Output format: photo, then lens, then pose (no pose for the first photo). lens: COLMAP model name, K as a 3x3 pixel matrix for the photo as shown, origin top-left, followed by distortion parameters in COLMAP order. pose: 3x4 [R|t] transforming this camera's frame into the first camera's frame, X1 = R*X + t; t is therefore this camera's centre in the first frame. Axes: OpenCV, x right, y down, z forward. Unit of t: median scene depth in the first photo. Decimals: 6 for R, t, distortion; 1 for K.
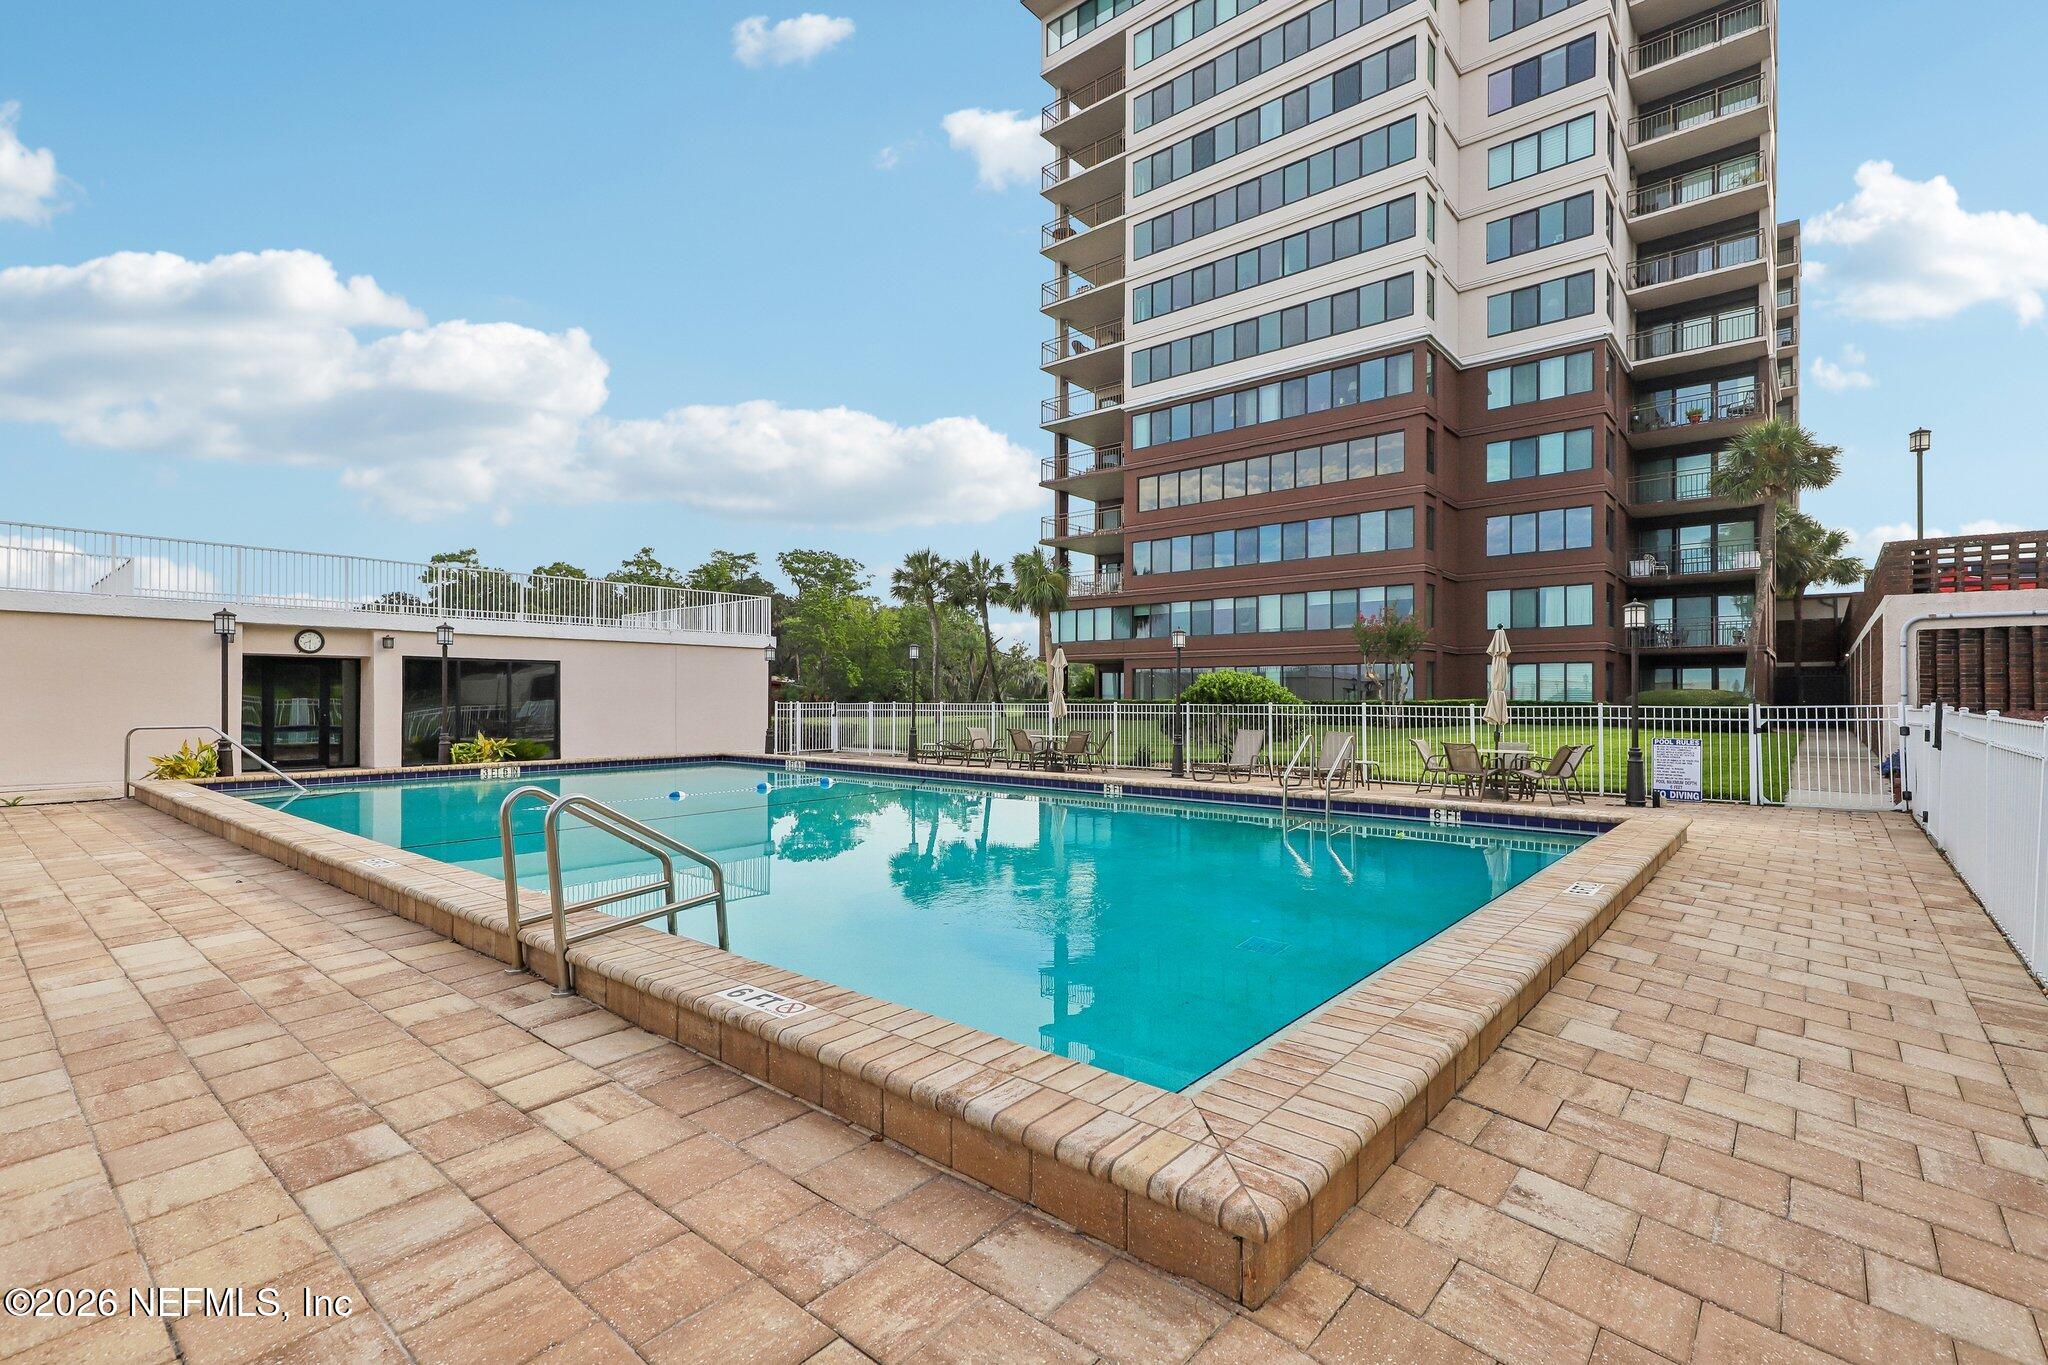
lens RADIAL K [[899.5, 0, 1024.0], [0, 899.5, 682.5], [0, 0, 1]] dist [0.036384, 0.000048]
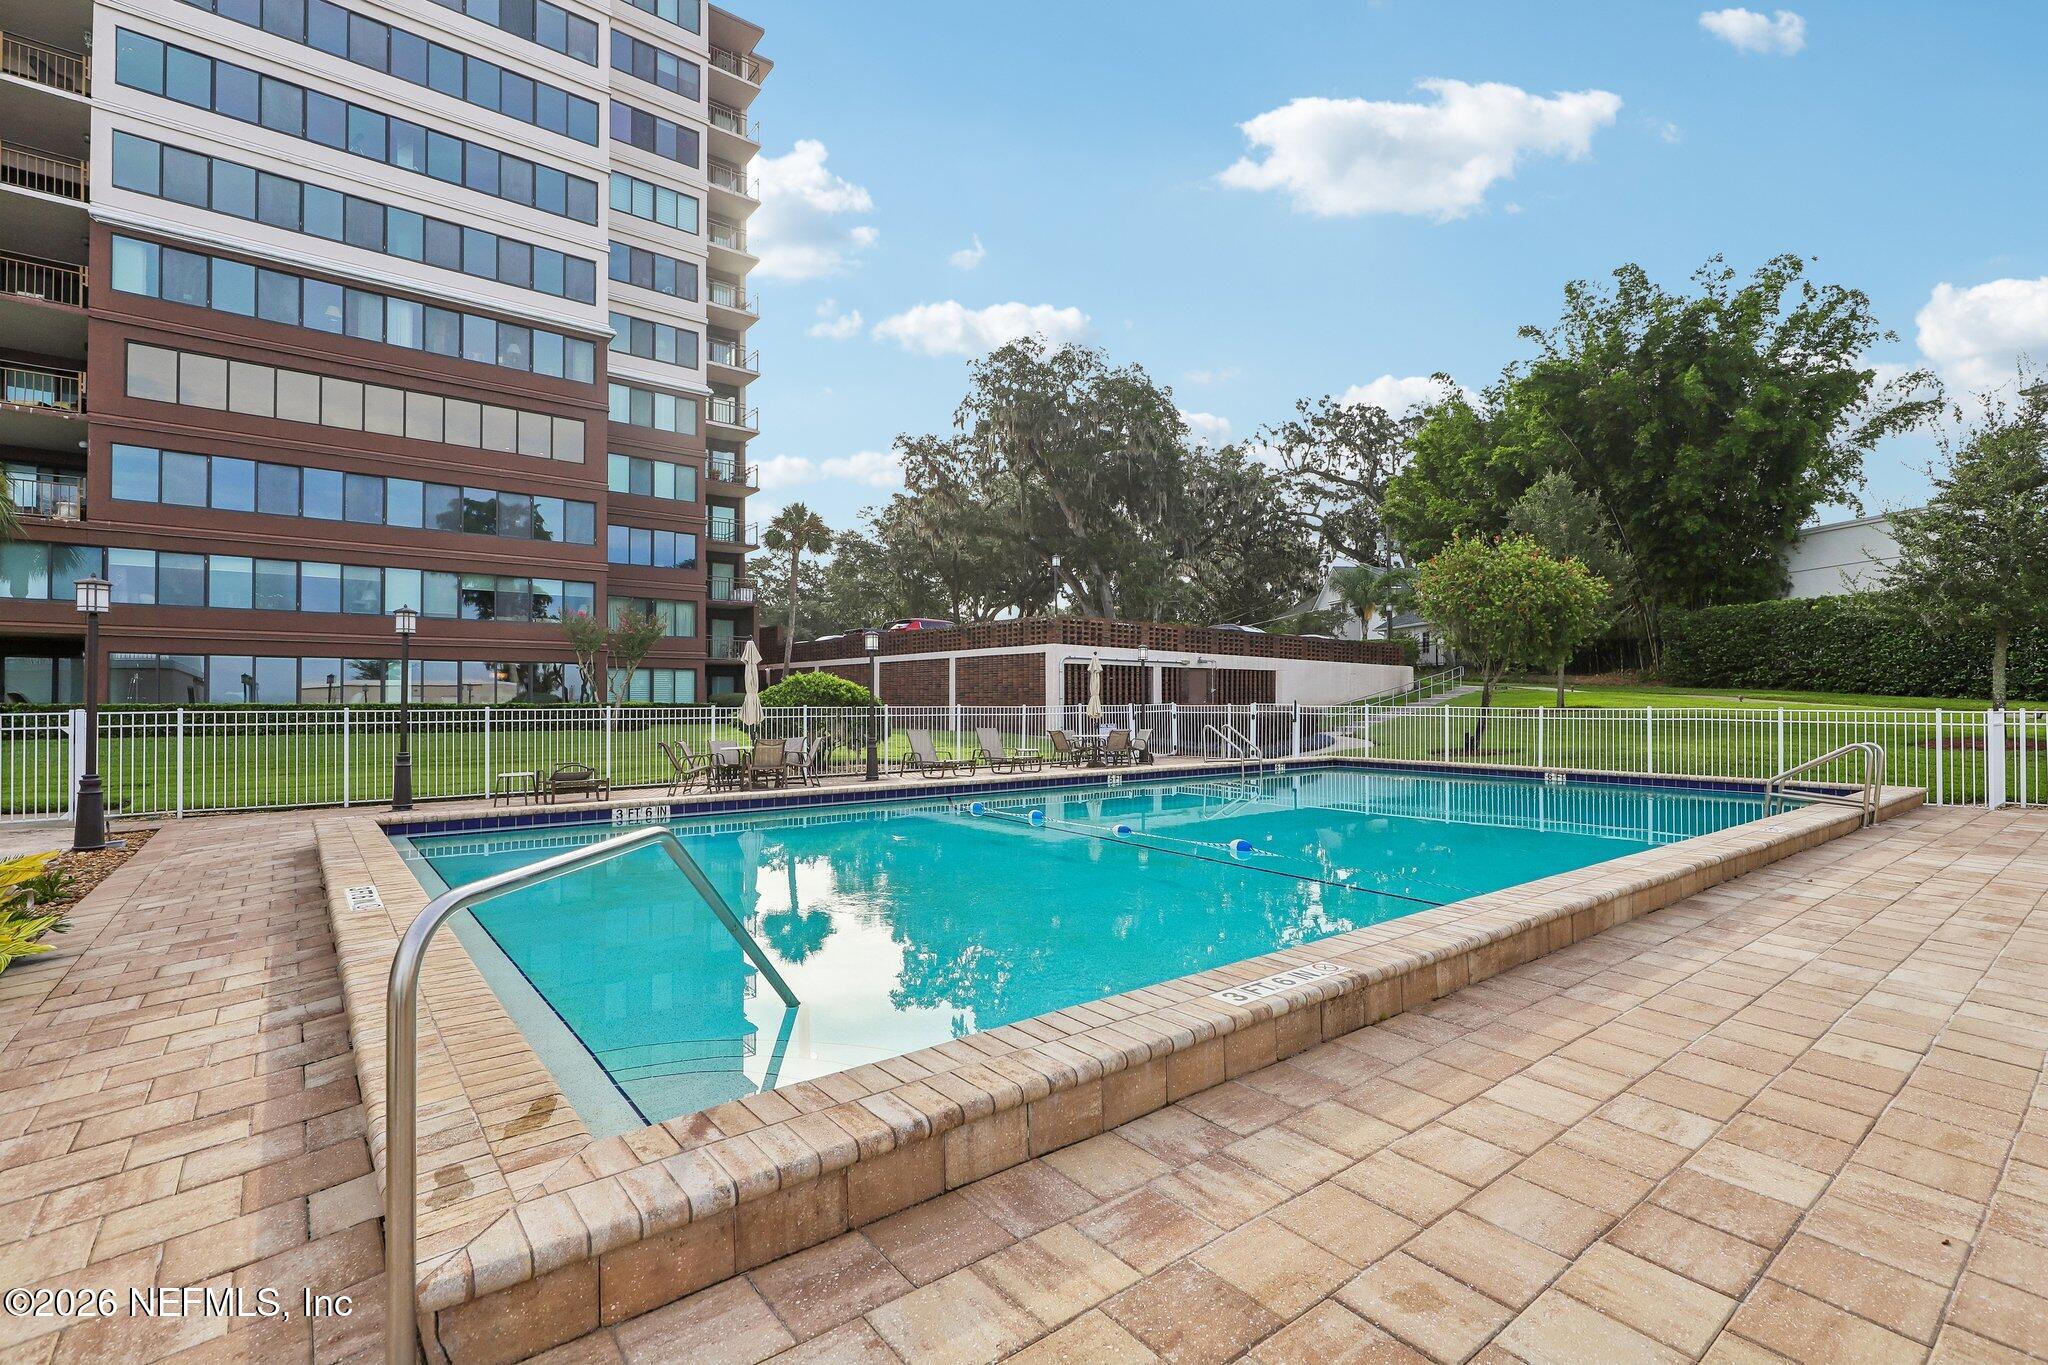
lens RADIAL K [[950.3, 0, 1024.0], [0, 950.3, 682.5], [0, 0, 1]] dist [-0.001590, 0.000001]
pose [[0.201073, 0.017027, 0.979428, -0.428312], [-0.013799, 0.999799, -0.014548, 0.005127], [-0.979479, -0.010589, 0.201267, 0.317408]]
